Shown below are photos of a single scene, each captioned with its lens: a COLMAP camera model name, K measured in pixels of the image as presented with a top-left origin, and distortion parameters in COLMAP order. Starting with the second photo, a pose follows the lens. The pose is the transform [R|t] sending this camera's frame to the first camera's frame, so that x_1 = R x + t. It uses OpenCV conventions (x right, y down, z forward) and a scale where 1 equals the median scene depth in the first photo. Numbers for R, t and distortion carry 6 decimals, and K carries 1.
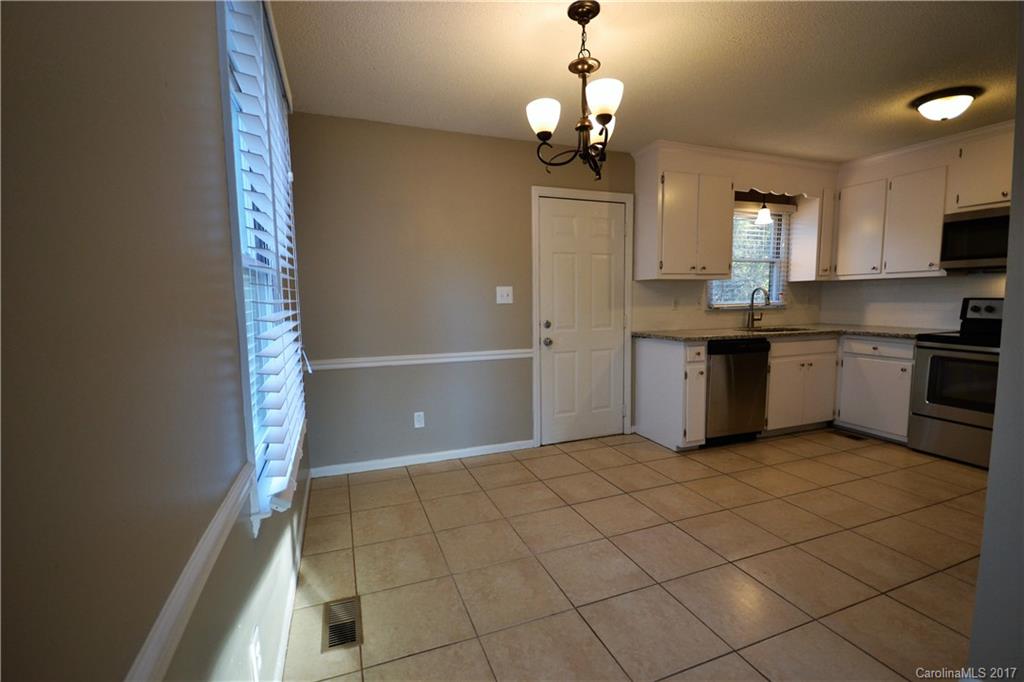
lens RADIAL K [[453.8, 0, 514.3], [0, 453.8, 345.8], [0, 0, 1]] dist [-0.012126, -0.000454]
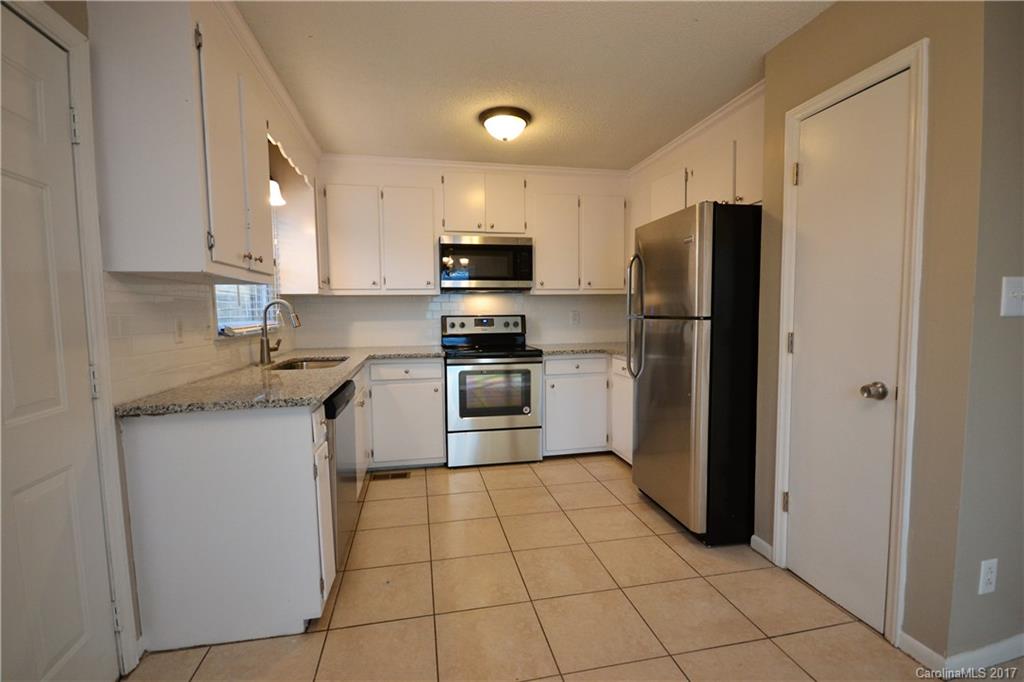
lens RADIAL K [[453.8, 0, 514.3], [0, 453.8, 345.8], [0, 0, 1]] dist [-0.012126, -0.000454]
pose [[0.163962, -0.064174, 0.984377, -0.054729], [0.110105, 0.992837, 0.046386, -0.061824], [-0.980303, 0.100779, 0.169853, 0.607802]]
